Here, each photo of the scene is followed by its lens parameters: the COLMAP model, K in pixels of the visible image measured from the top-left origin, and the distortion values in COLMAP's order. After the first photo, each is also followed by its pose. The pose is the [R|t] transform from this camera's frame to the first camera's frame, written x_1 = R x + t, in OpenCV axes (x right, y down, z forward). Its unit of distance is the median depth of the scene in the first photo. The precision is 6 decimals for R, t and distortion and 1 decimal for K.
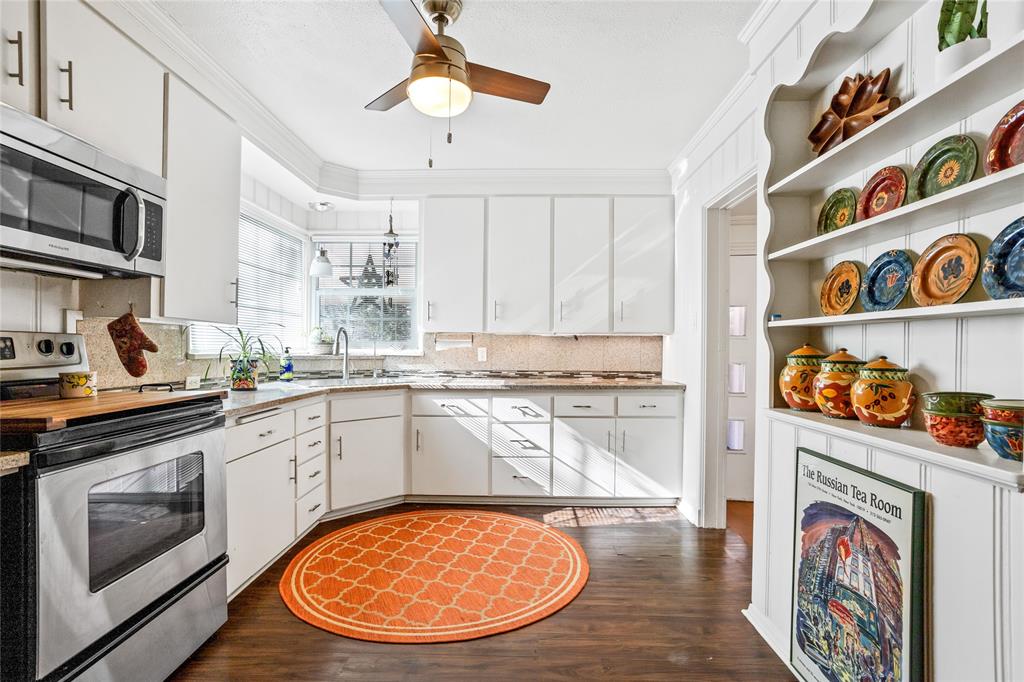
lens RADIAL K [[497.1, 0, 505.1], [0, 497.1, 347.1], [0, 0, 1]] dist [-0.037077, 0.015329]
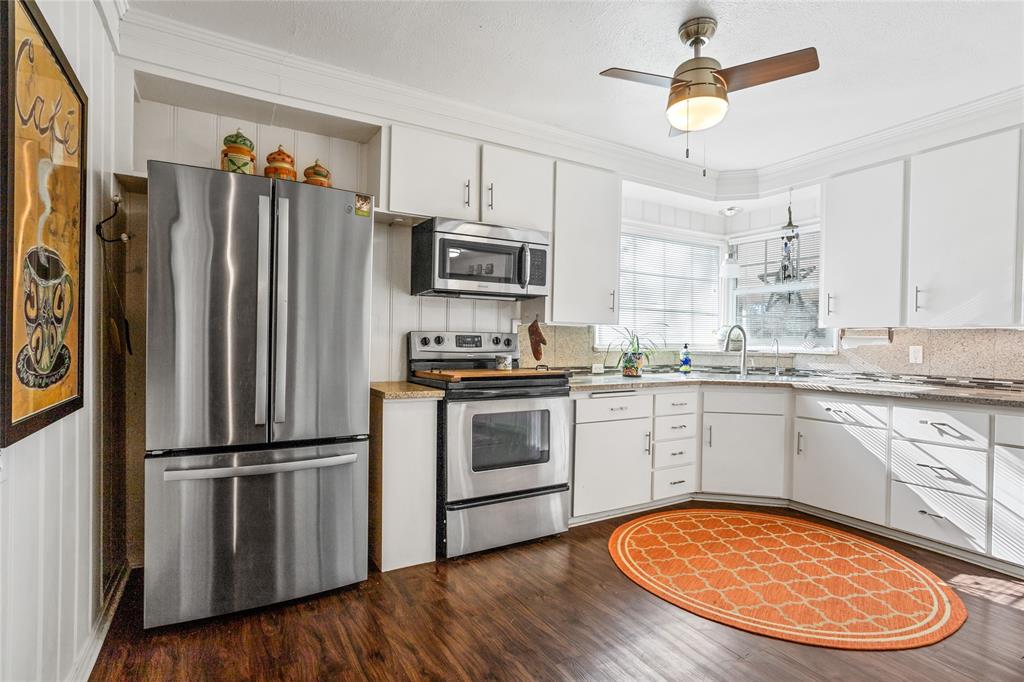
lens RADIAL K [[497.1, 0, 503.2], [0, 497.1, 339.0], [0, 0, 1]] dist [-0.037077, 0.015329]
pose [[0.521421, -0.002506, -0.853296, 0.355173], [-0.009895, 0.999911, -0.008983, 0.004762], [0.853242, 0.013127, 0.521350, 0.042508]]
